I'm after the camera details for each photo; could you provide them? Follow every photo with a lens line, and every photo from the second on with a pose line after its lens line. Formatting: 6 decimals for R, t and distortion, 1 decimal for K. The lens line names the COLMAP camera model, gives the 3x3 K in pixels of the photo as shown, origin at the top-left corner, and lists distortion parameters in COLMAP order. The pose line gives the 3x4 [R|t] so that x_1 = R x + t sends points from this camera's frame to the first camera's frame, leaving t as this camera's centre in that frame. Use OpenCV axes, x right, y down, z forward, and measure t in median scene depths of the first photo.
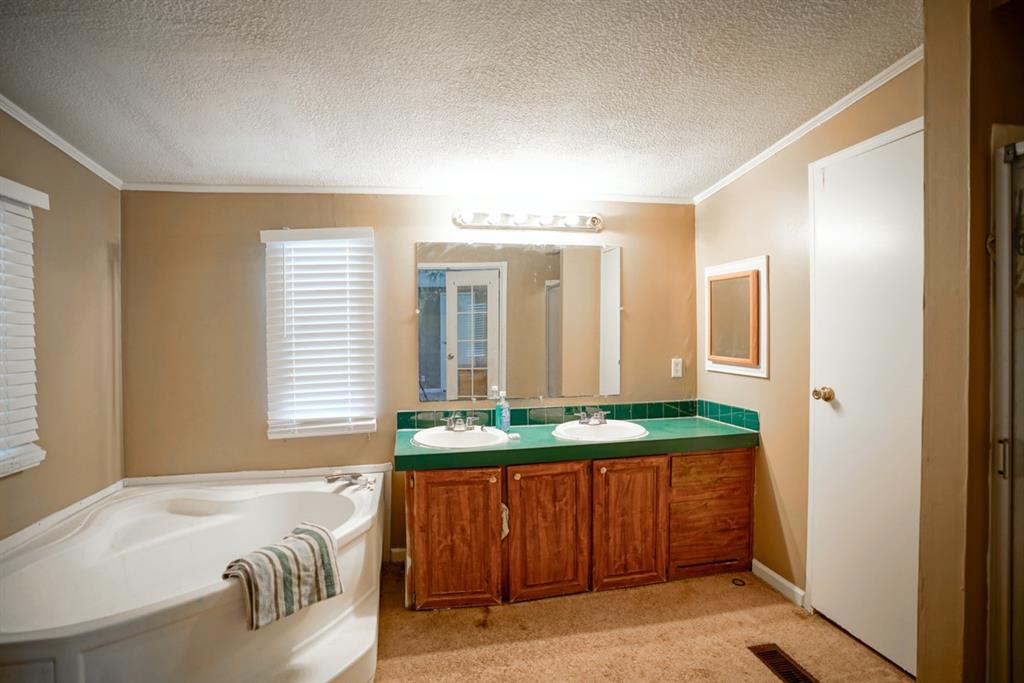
lens RADIAL K [[466.4, 0, 489.8], [0, 466.4, 339.0], [0, 0, 1]] dist [-0.040749, 0.009342]
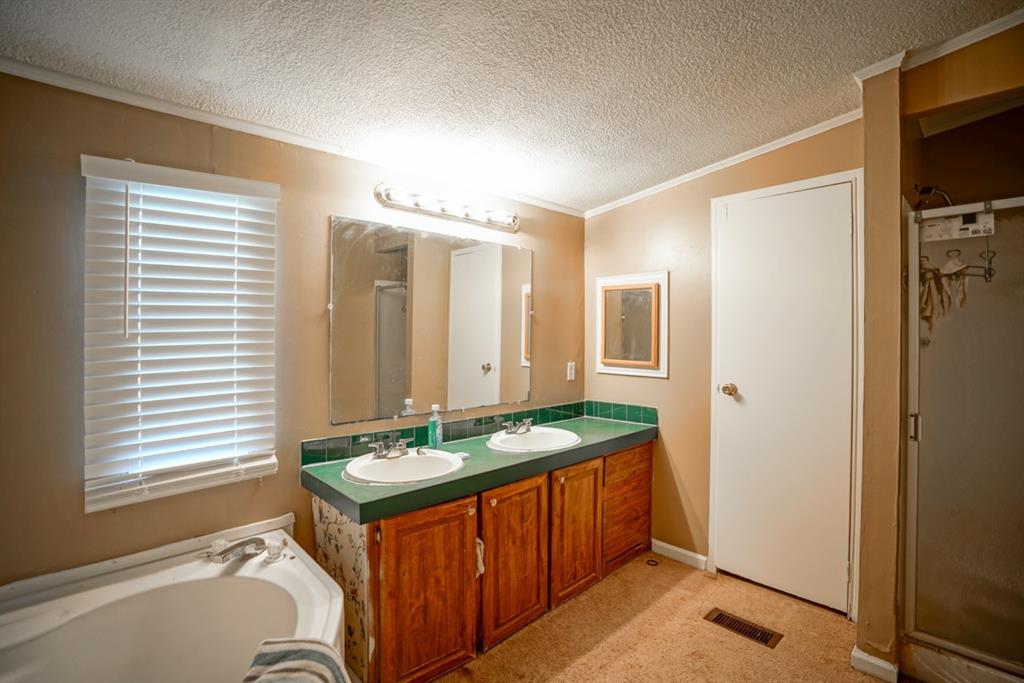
lens RADIAL K [[466.4, 0, 518.4], [0, 466.4, 335.8], [0, 0, 1]] dist [-0.040749, 0.009342]
pose [[0.840955, 0.012025, 0.540972, -0.328947], [-0.002725, 0.999834, -0.017988, 0.001746], [-0.541099, 0.013653, 0.840848, 0.217584]]
